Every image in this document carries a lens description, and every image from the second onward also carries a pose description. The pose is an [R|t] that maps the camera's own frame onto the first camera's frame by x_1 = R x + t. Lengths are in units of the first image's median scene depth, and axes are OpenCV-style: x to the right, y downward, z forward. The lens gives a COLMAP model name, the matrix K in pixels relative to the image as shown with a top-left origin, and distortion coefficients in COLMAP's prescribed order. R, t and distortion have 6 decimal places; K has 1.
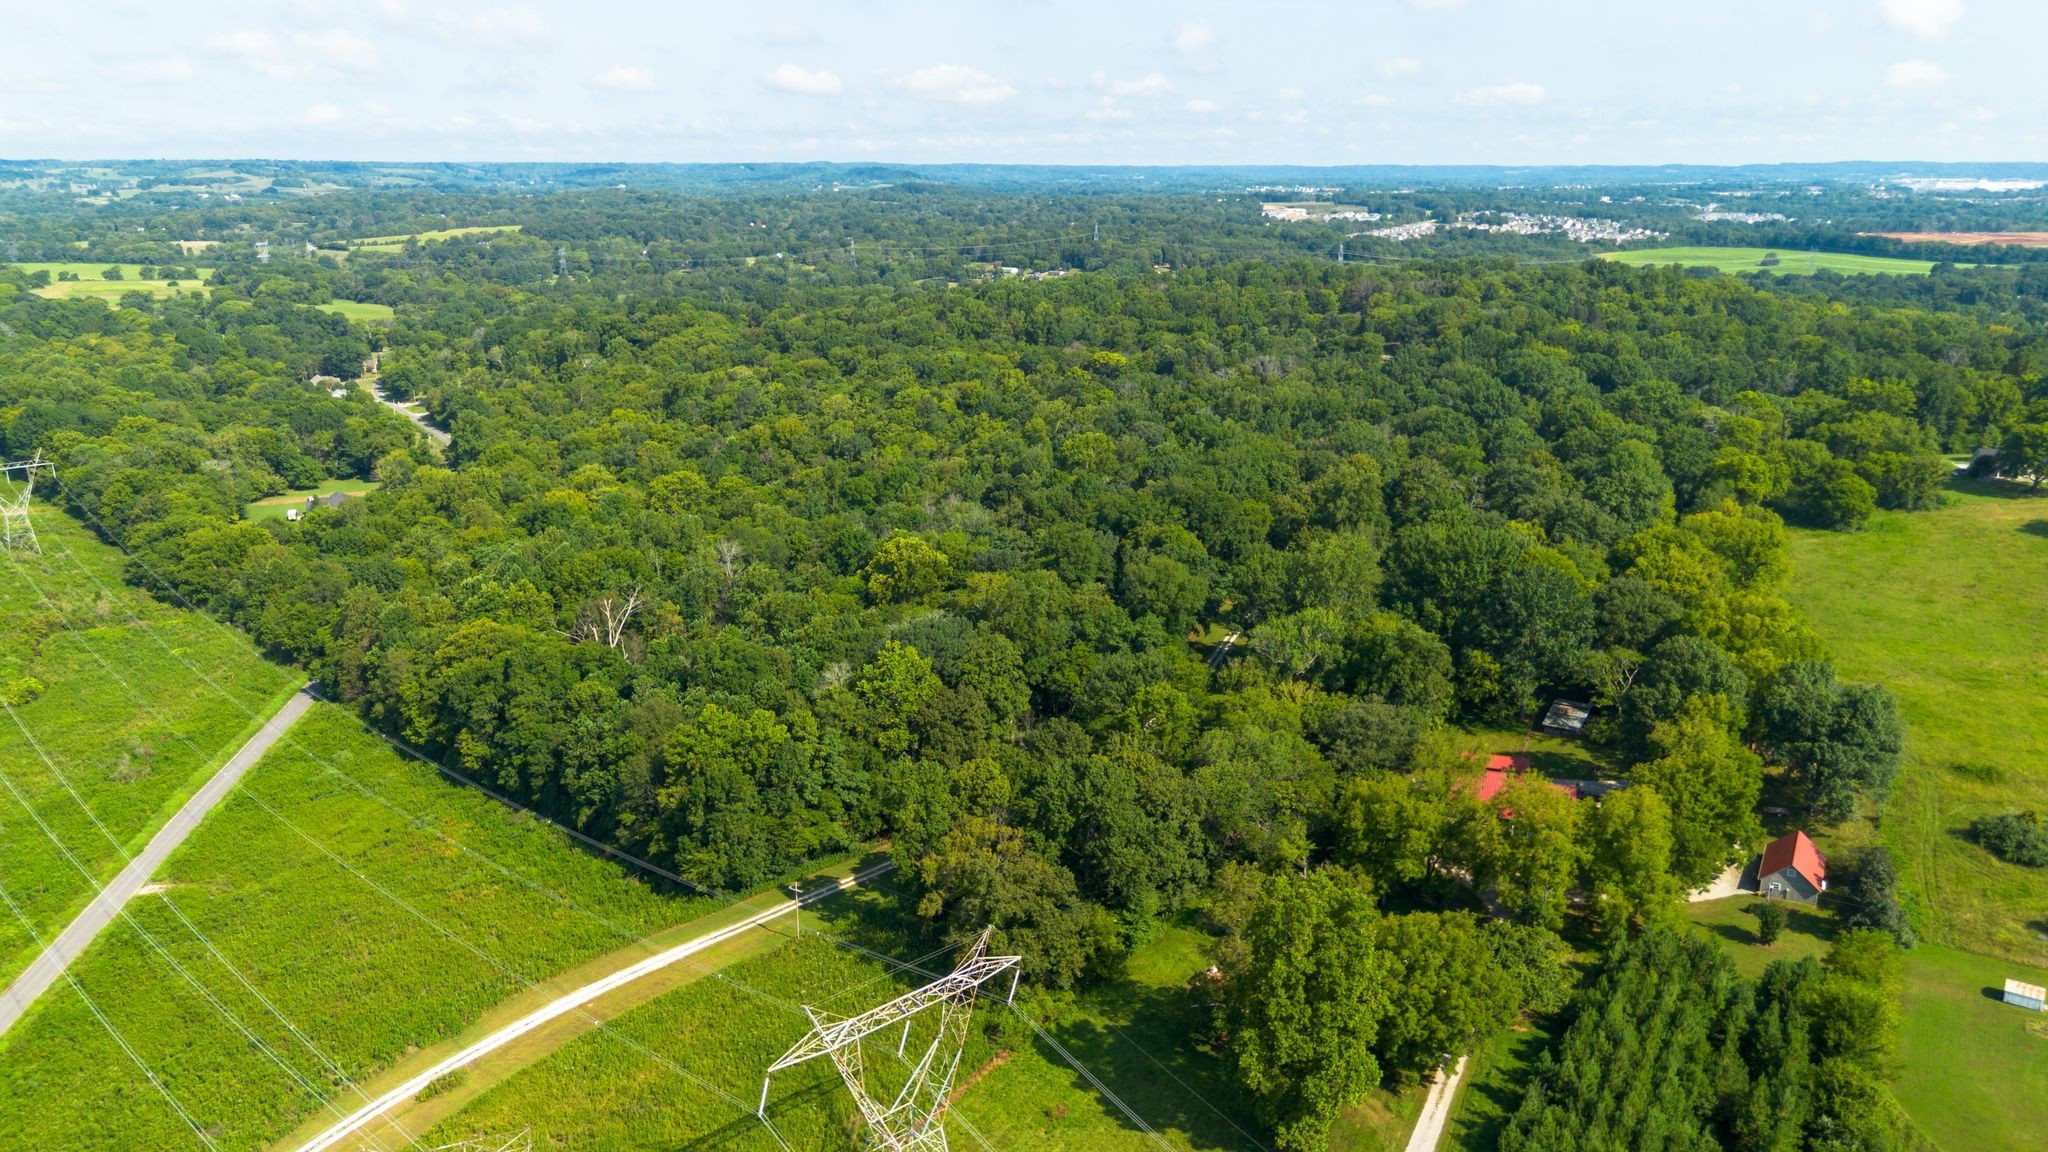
lens RADIAL K [[1481.6, 0, 1027.9], [0, 1481.6, 577.2], [0, 0, 1]] dist [0.058963, -0.048670]
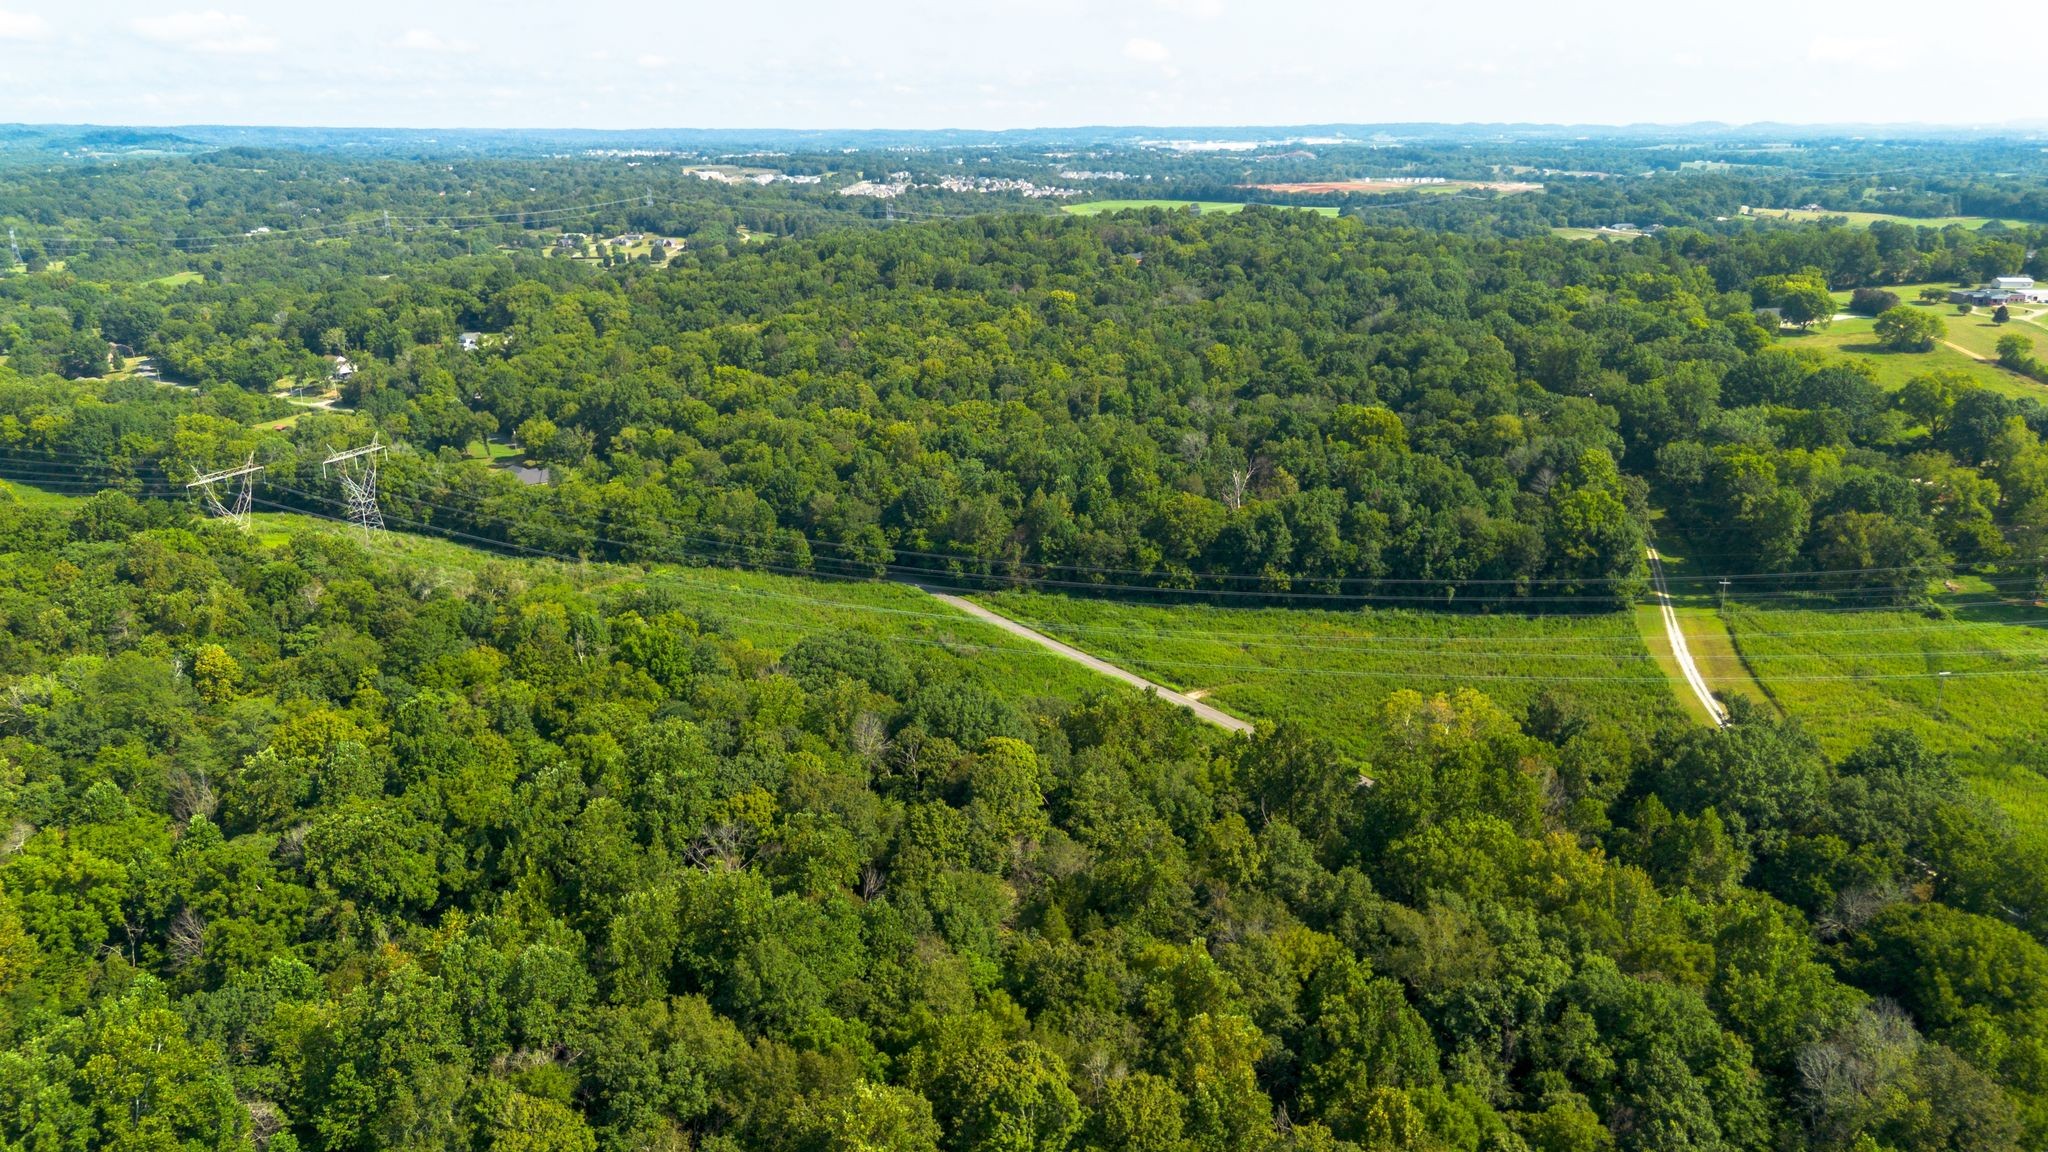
lens RADIAL K [[1481.6, 0, 1040.3], [0, 1481.6, 576.3], [0, 0, 1]] dist [0.058963, -0.048670]
pose [[0.886306, -0.139061, 0.441728, -0.168484], [0.129223, 0.990227, 0.052454, 0.002561], [-0.444706, 0.010591, 0.895614, -0.013365]]
